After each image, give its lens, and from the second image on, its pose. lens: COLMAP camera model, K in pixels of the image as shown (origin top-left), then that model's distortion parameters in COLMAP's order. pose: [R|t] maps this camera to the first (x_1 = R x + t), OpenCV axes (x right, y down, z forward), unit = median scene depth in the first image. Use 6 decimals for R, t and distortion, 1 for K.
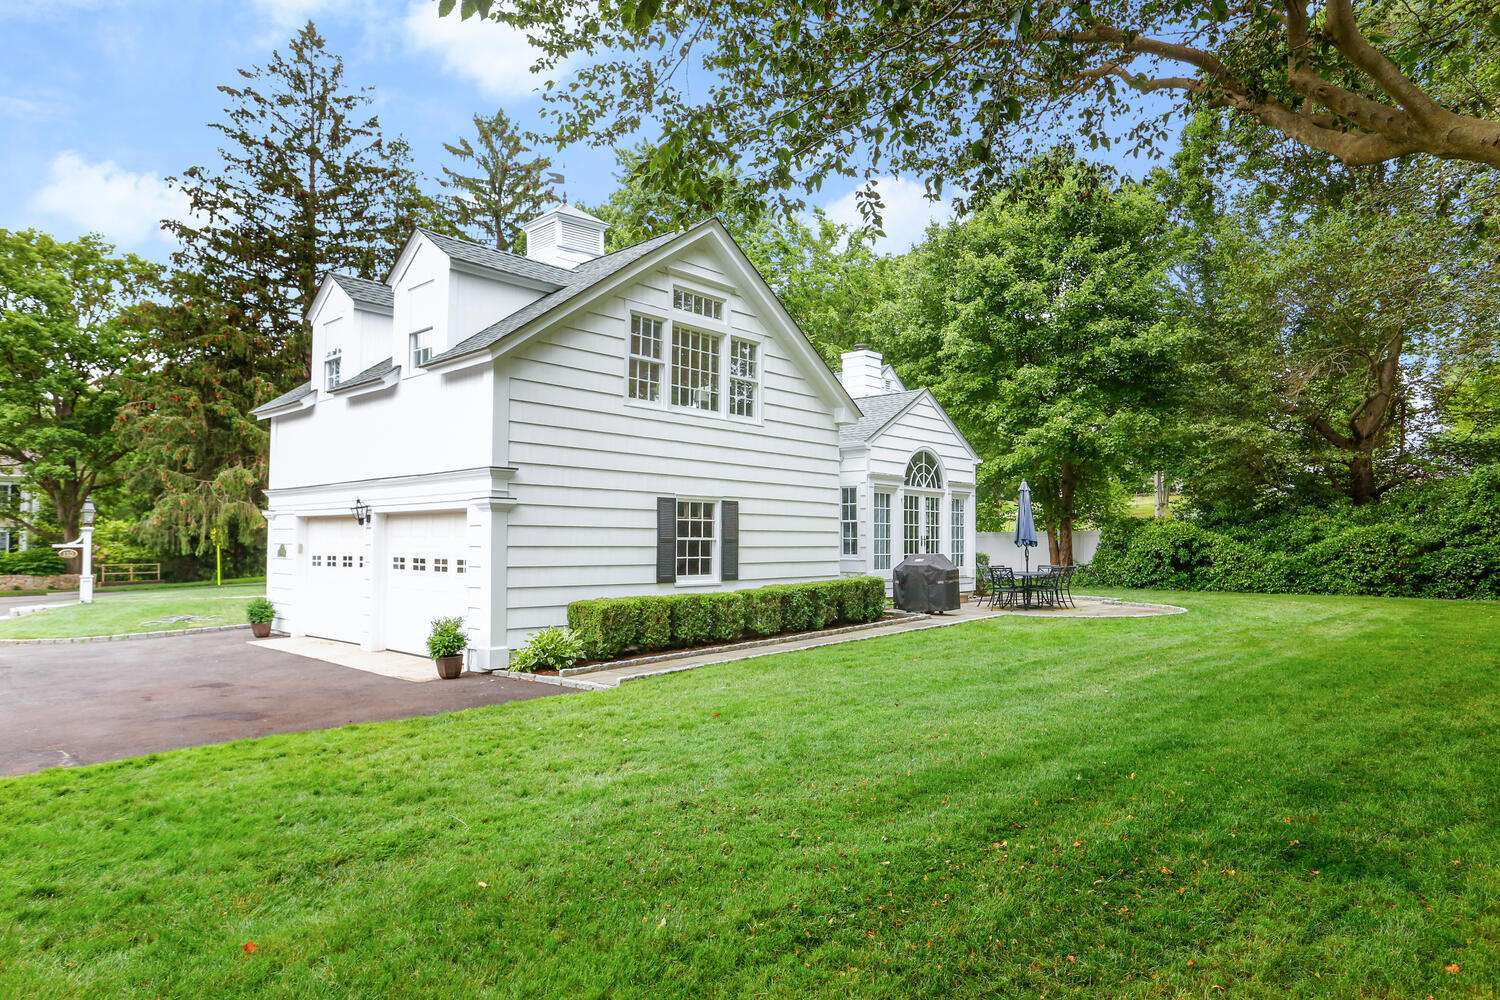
lens RADIAL K [[893.6, 0, 756.0], [0, 893.6, 510.1], [0, 0, 1]] dist [-0.073049, 0.061821]
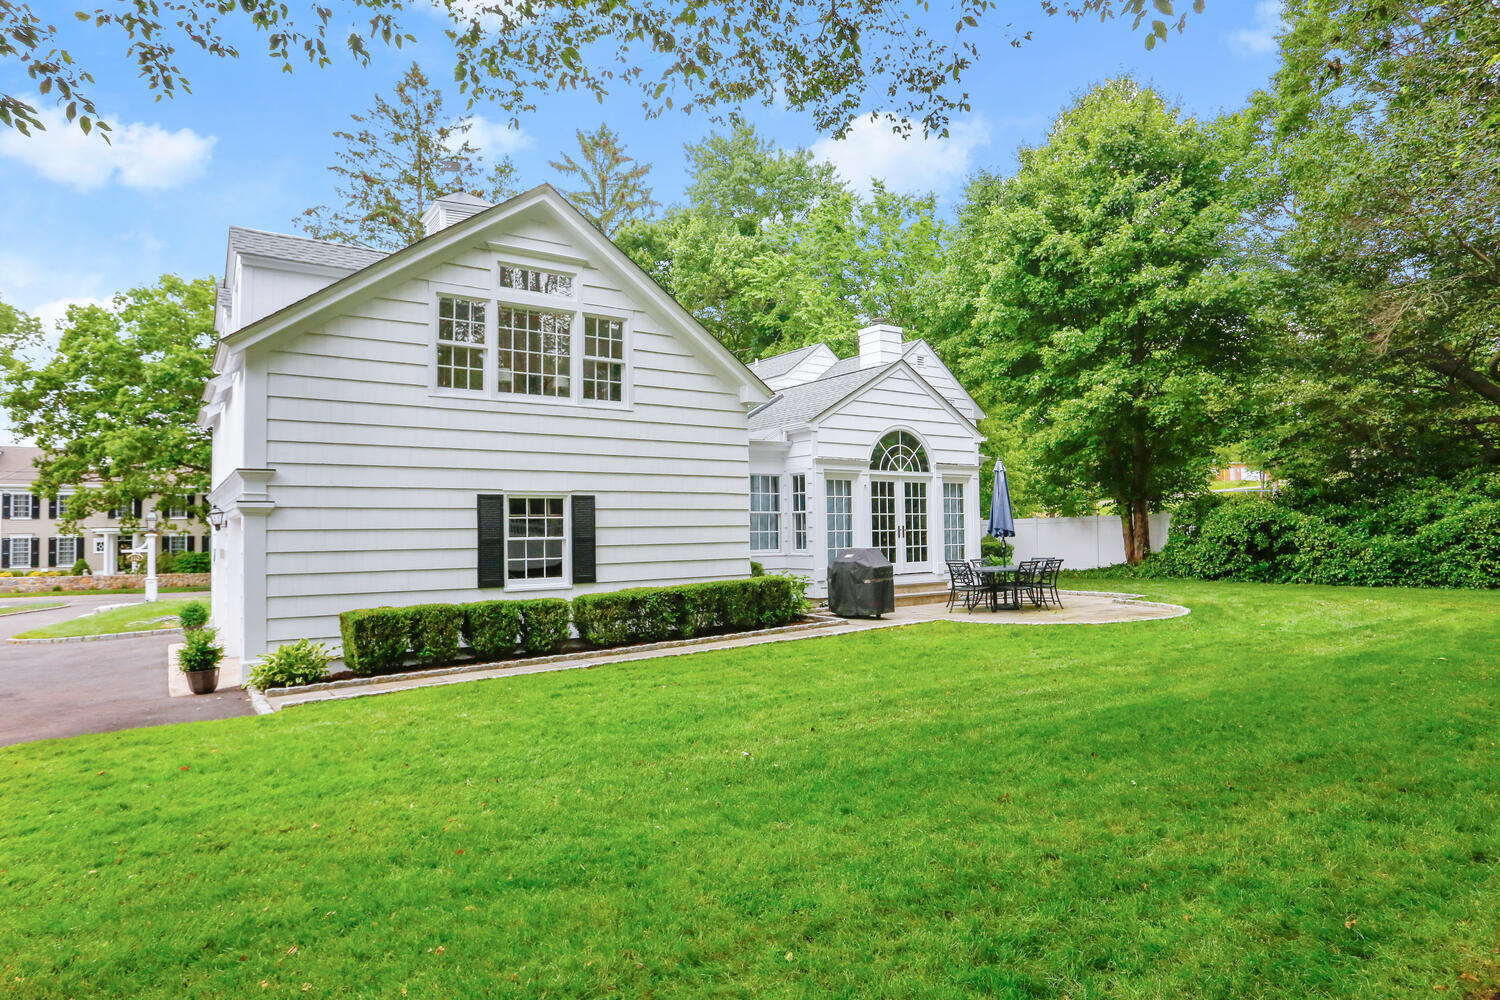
lens RADIAL K [[856.3, 0, 754.5], [0, 856.3, 504.1], [0, 0, 1]] dist [-0.075392, 0.056419]
pose [[0.974975, -0.027092, -0.220656, 0.231856], [0.028222, 0.999600, 0.001970, 0.001242], [0.220515, -0.008148, 0.975350, 0.136724]]
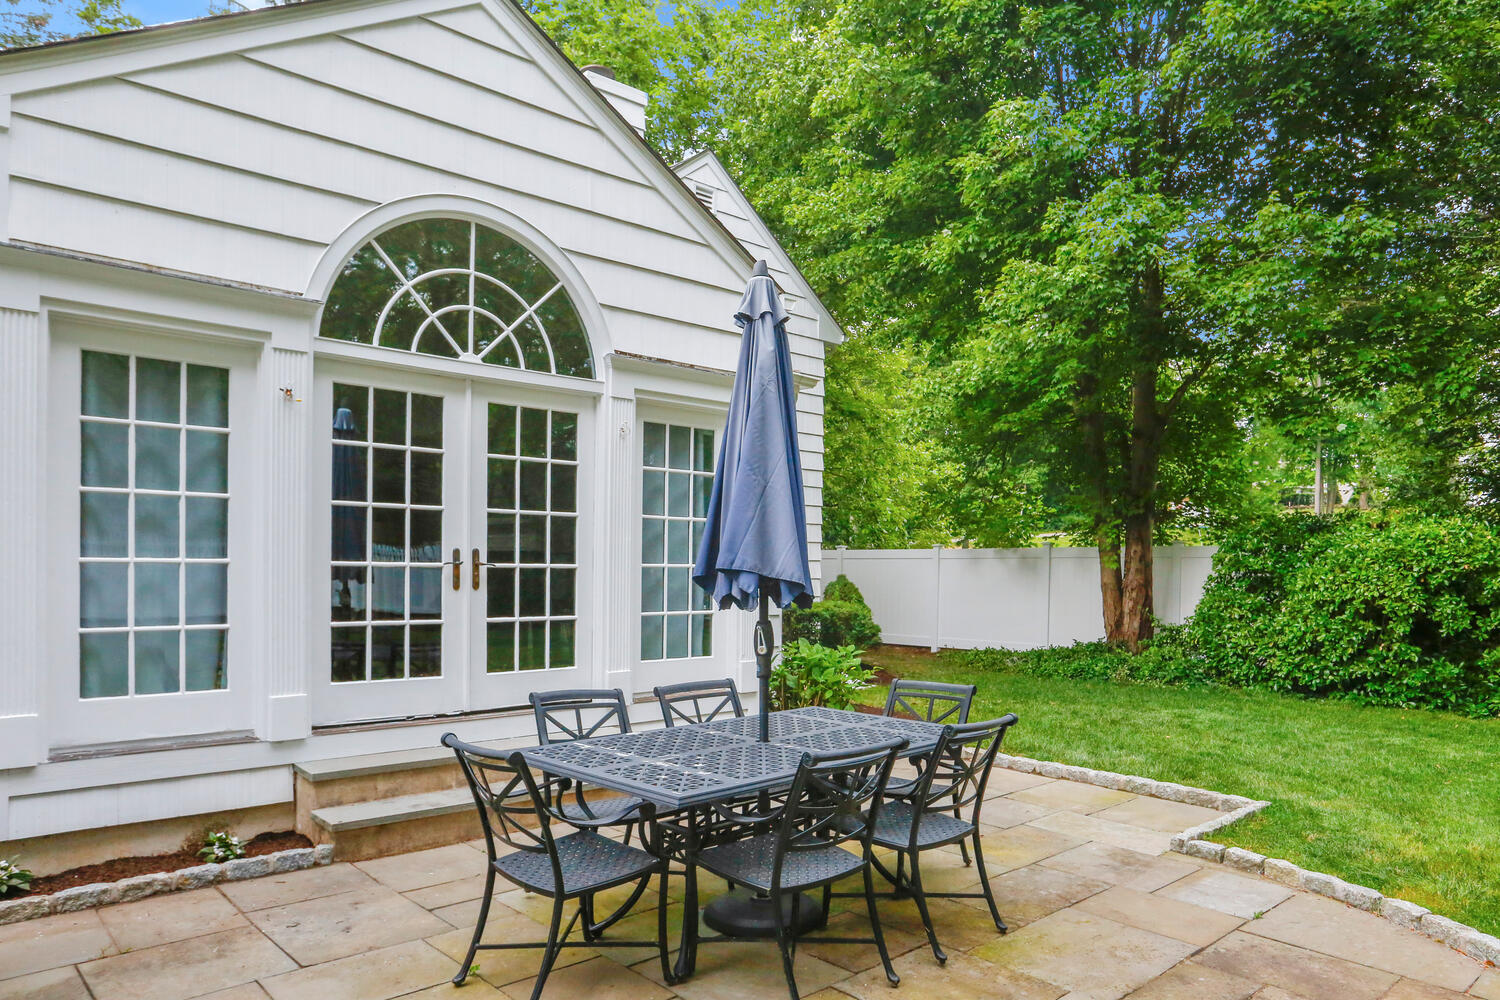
lens RADIAL K [[984.1, 0, 763.0], [0, 984.1, 580.3], [0, 0, 1]] dist [-0.056936, 0.044177]
pose [[0.996206, 0.009218, -0.086537, 0.296039], [-0.004550, 0.998532, 0.053980, 0.021750], [0.086908, -0.053381, 0.994785, 0.718150]]
